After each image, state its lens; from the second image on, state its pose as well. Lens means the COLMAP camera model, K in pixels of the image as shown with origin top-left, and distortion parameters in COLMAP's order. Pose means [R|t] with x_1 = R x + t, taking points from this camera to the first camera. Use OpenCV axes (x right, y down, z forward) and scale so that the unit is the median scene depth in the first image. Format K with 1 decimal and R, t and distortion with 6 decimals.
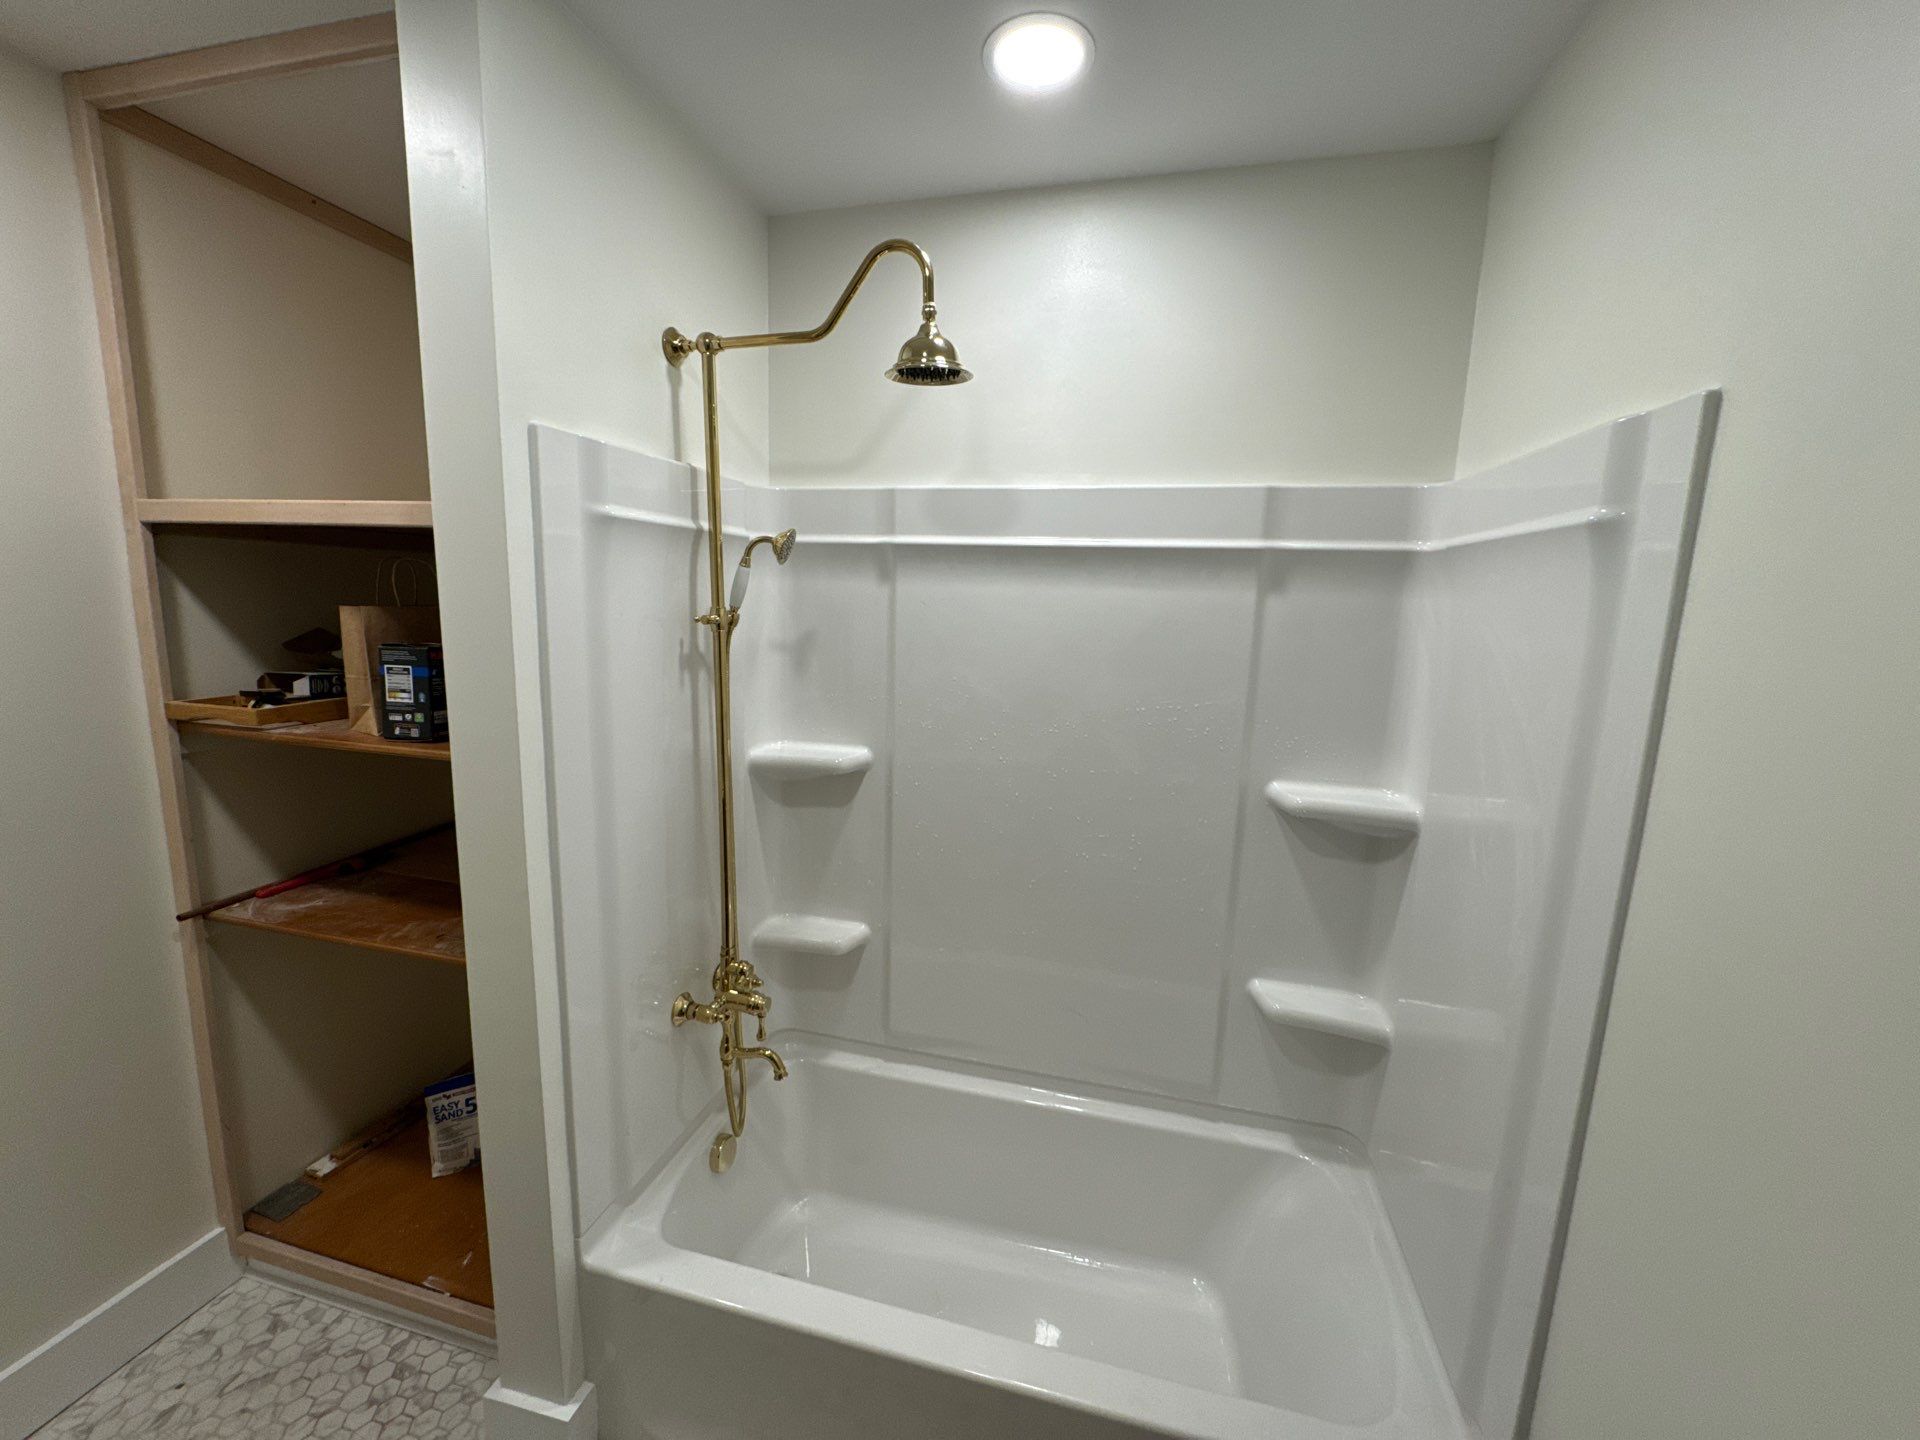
lens RADIAL K [[764.6, 0, 958.5], [0, 764.6, 720.2], [0, 0, 1]] dist [-0.002572, 0.000527]
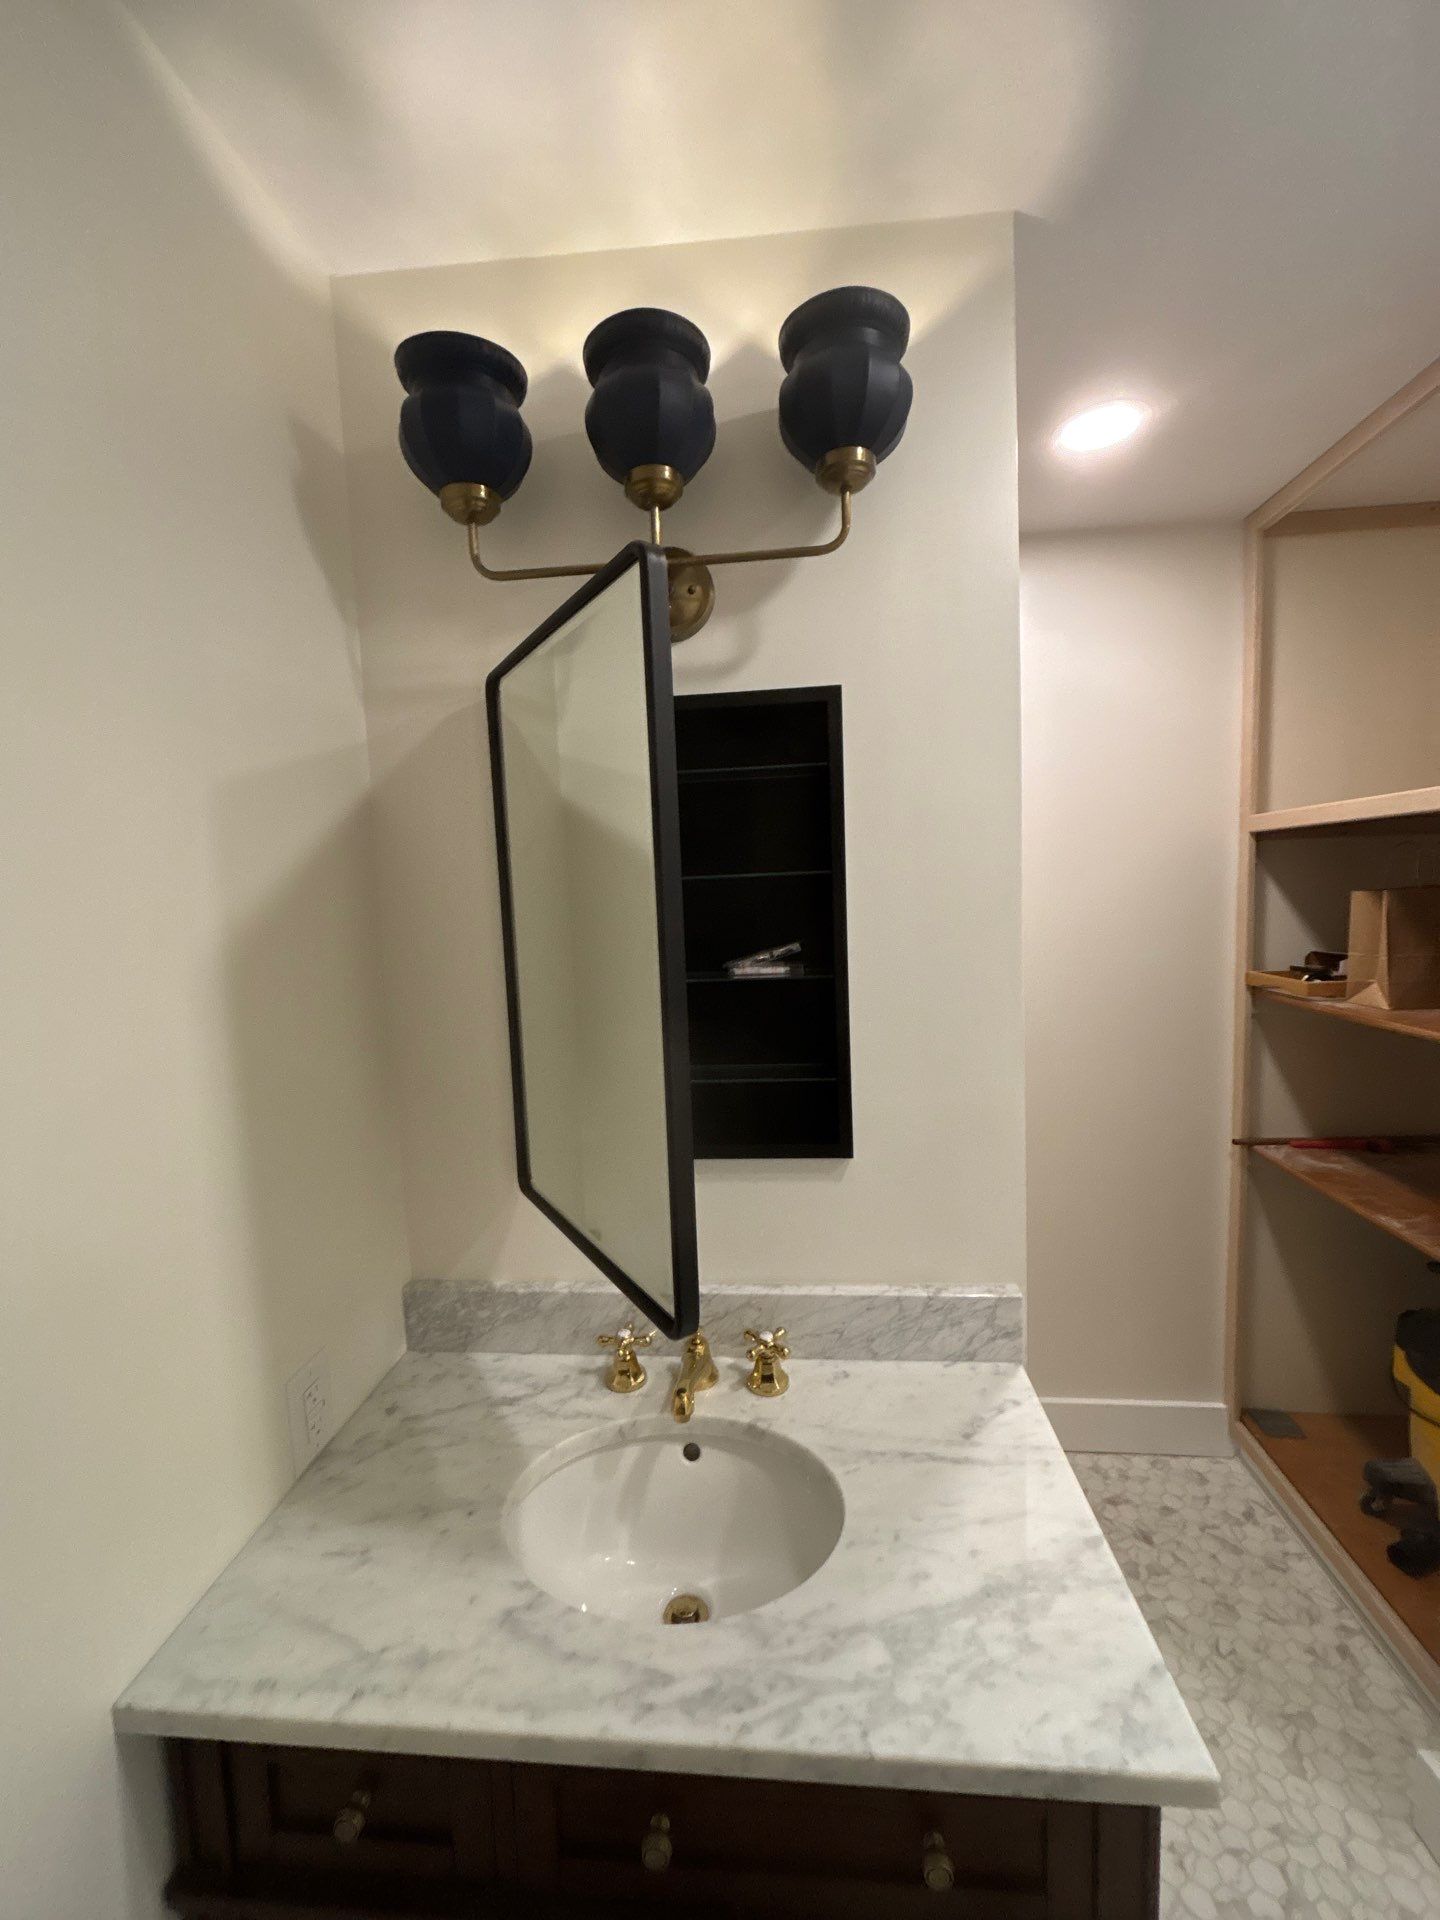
lens RADIAL K [[764.6, 0, 723.5], [0, 764.6, 958.2], [0, 0, 1]] dist [-0.002572, 0.000527]
pose [[0.137544, 0.048747, -0.989295, 0.100083], [-0.118545, 0.992419, 0.032420, 0.015926], [0.983376, 0.112817, 0.142280, -0.042520]]
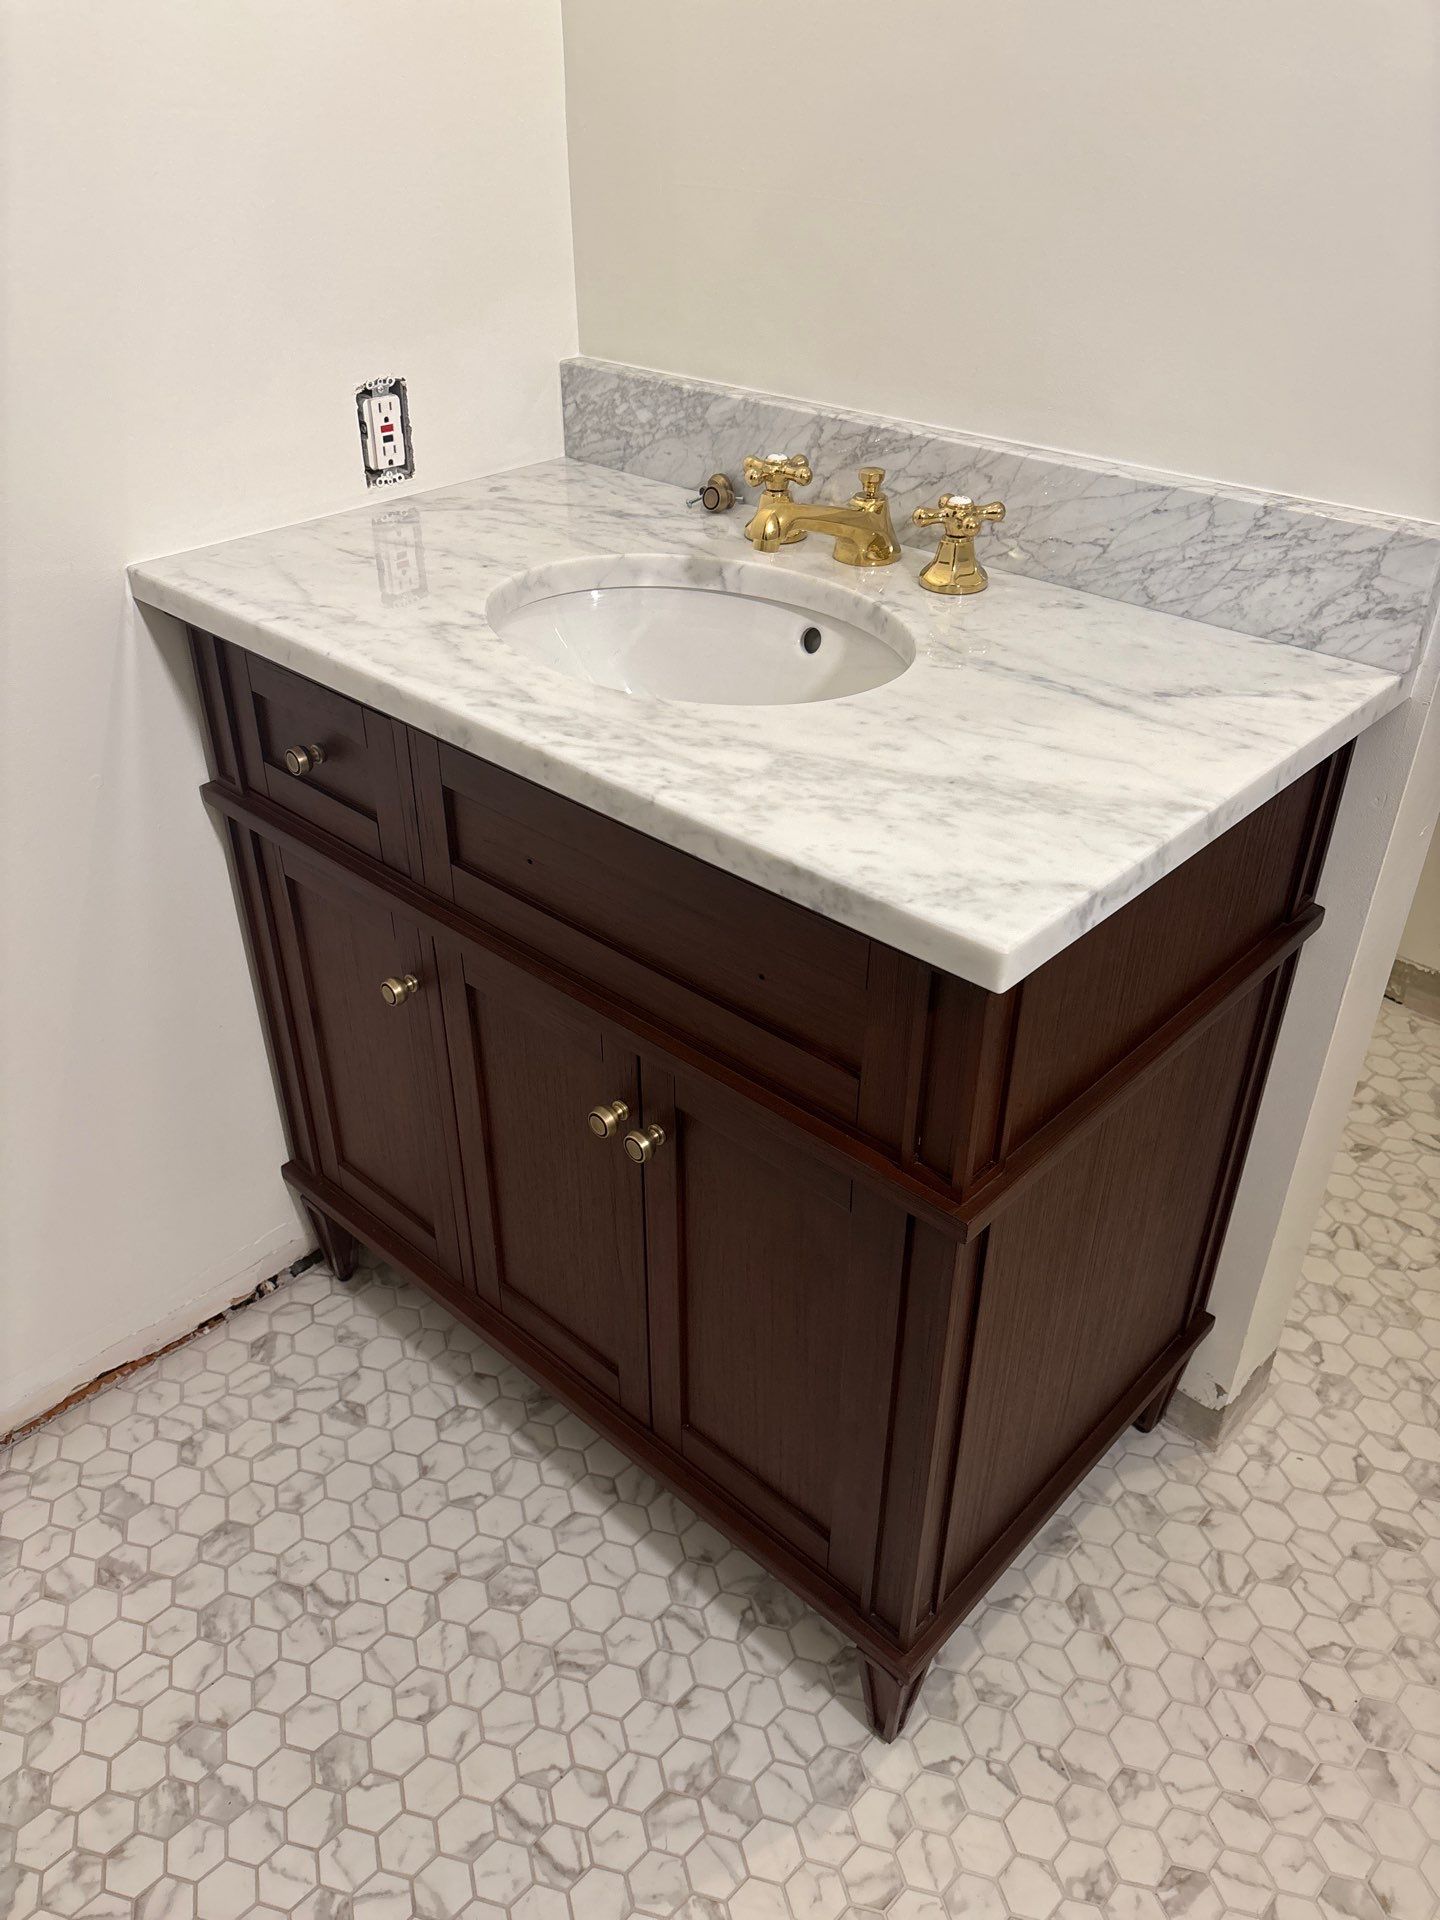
lens RADIAL K [[1448.2, 0, 713.7], [0, 1448.2, 968.3], [0, 0, 1]] dist [0.028484, -0.029013]
pose [[-0.500791, 0.451406, -0.738539, 0.193738], [-0.153169, 0.793561, 0.588898, 0.130521], [0.851908, 0.408037, -0.328267, 0.373272]]
